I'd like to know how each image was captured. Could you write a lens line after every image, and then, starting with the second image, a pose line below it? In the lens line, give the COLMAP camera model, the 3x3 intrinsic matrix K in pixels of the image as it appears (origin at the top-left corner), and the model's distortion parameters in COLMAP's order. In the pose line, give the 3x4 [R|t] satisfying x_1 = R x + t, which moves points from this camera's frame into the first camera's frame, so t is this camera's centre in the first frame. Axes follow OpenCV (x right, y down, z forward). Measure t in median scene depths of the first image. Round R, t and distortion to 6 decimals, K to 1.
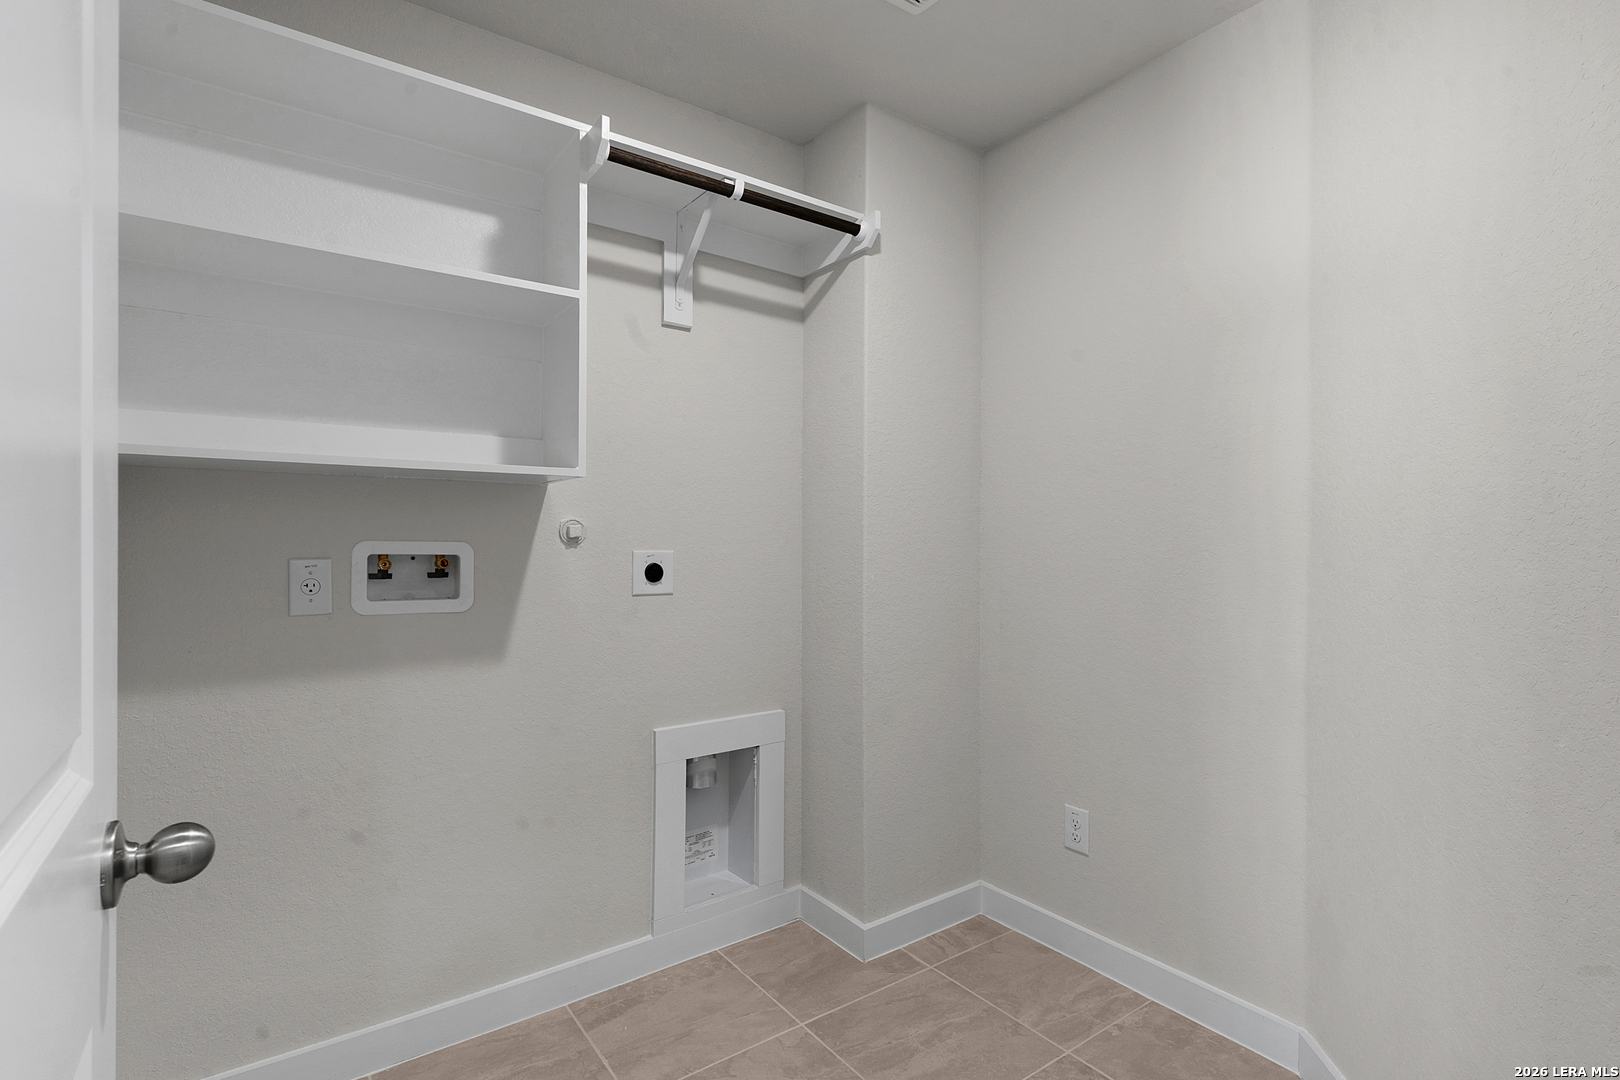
lens RADIAL K [[778.9, 0, 805.4], [0, 778.9, 539.2], [0, 0, 1]] dist [0.003080, -0.000608]
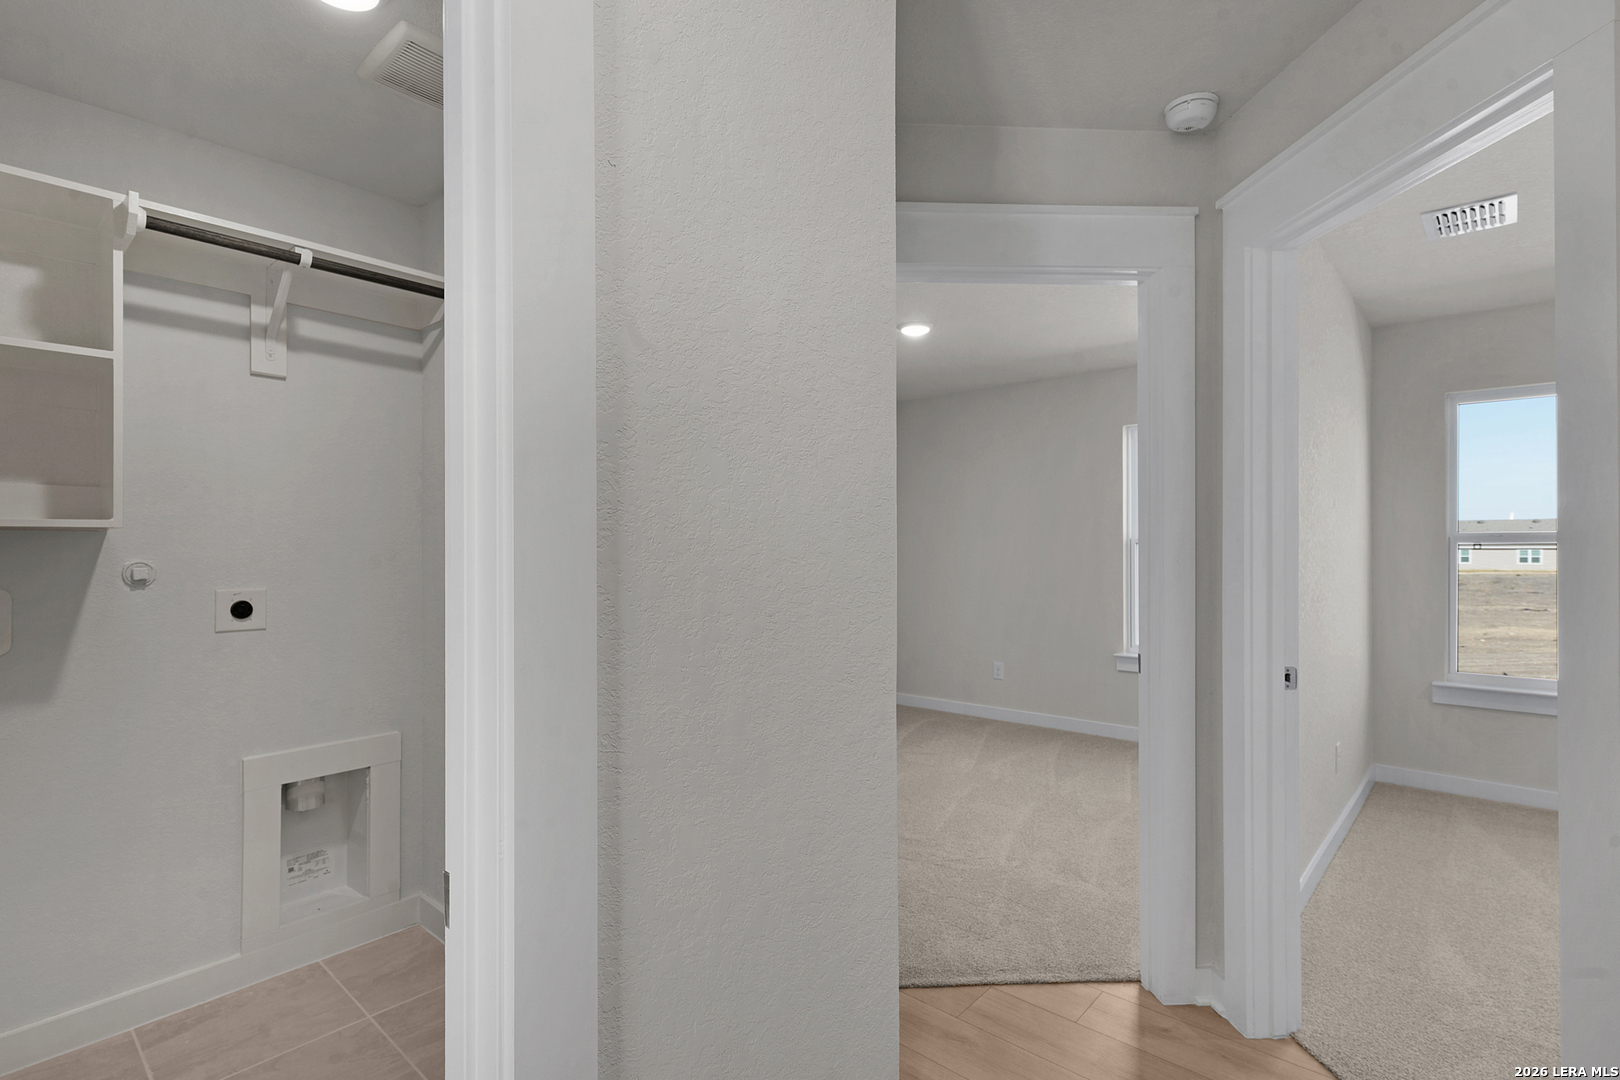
lens RADIAL K [[778.9, 0, 804.0], [0, 778.9, 544.2], [0, 0, 1]] dist [0.003080, -0.000608]
pose [[0.977560, -0.005174, 0.210592, 0.327274], [0.004358, 0.999981, 0.004340, -0.047134], [-0.210611, -0.003325, 0.977564, -0.190481]]
